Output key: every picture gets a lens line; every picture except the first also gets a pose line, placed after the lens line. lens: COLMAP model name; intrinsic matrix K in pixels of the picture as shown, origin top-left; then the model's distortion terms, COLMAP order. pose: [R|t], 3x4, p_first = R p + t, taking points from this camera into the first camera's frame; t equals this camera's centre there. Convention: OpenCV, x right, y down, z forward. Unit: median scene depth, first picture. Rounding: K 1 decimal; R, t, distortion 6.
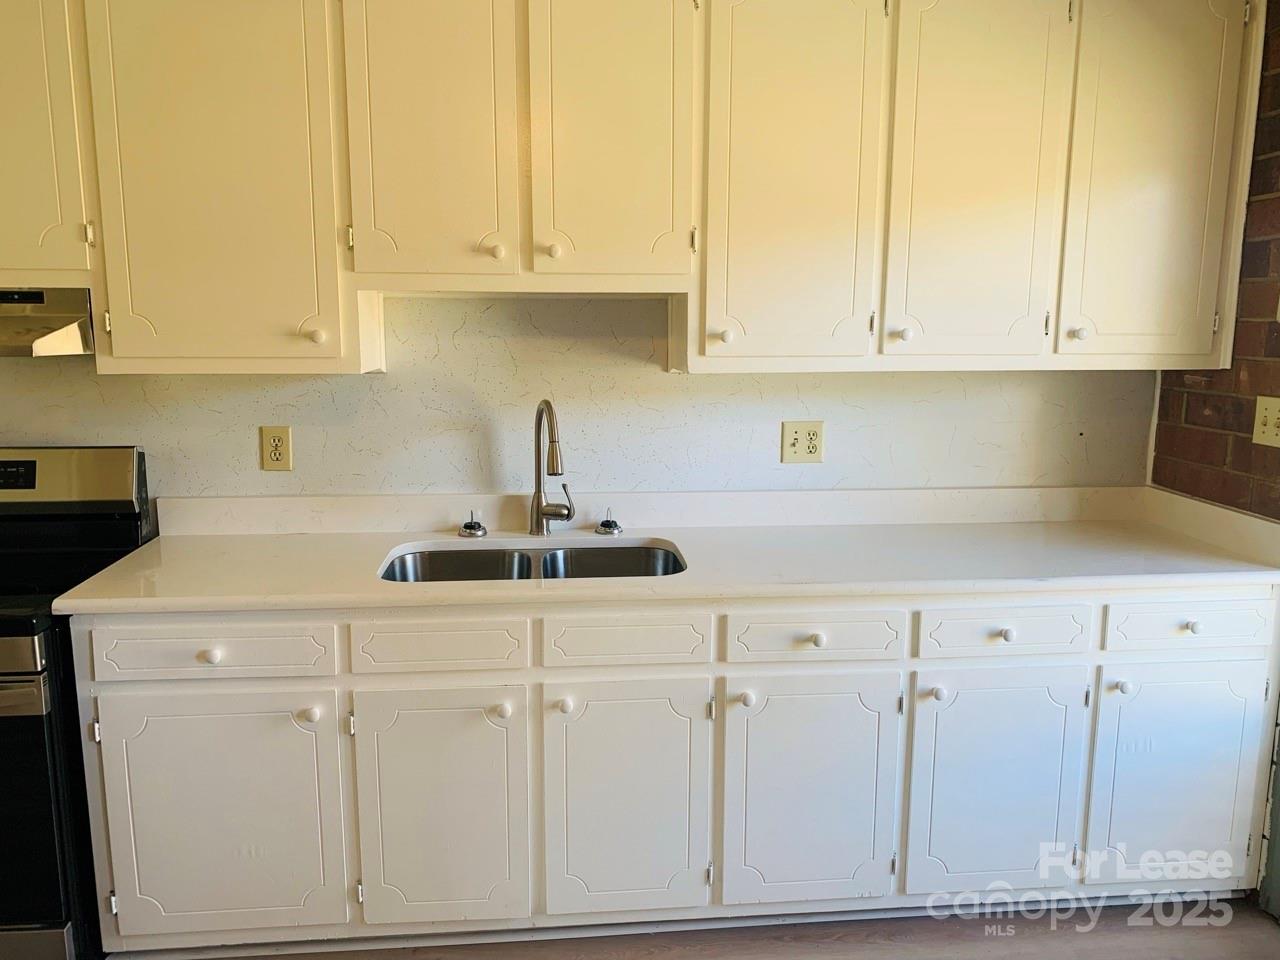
lens RADIAL K [[974.4, 0, 643.2], [0, 974.4, 486.6], [0, 0, 1]] dist [0.042384, -0.051336]
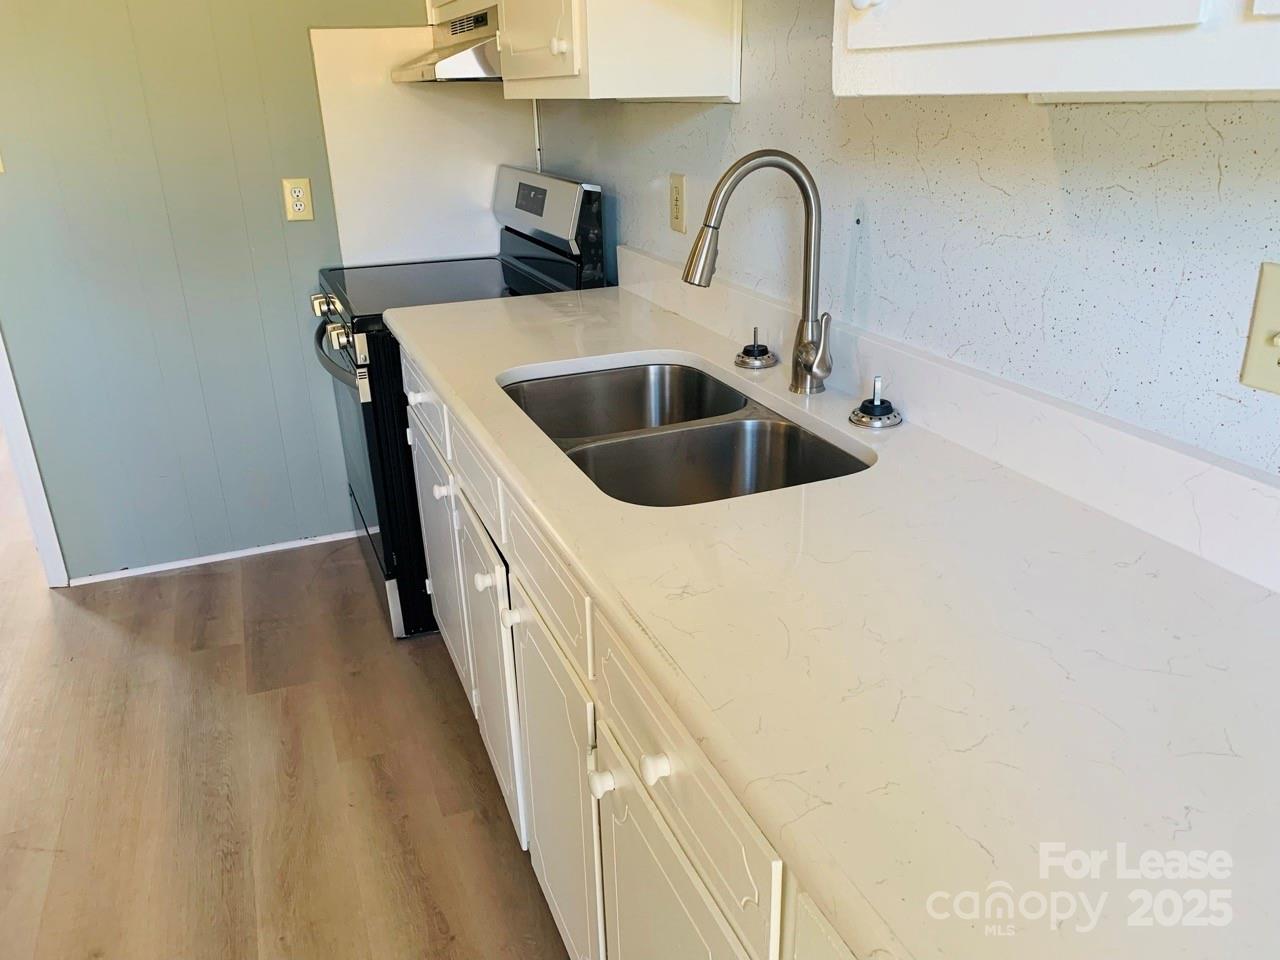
lens RADIAL K [[974.4, 0, 644.8], [0, 974.4, 478.7], [0, 0, 1]] dist [0.042384, -0.051336]
pose [[0.283077, 0.342248, -0.895954, 0.434384], [-0.141650, 0.938839, 0.313875, -0.076592], [0.948579, 0.038061, 0.314243, 0.746859]]
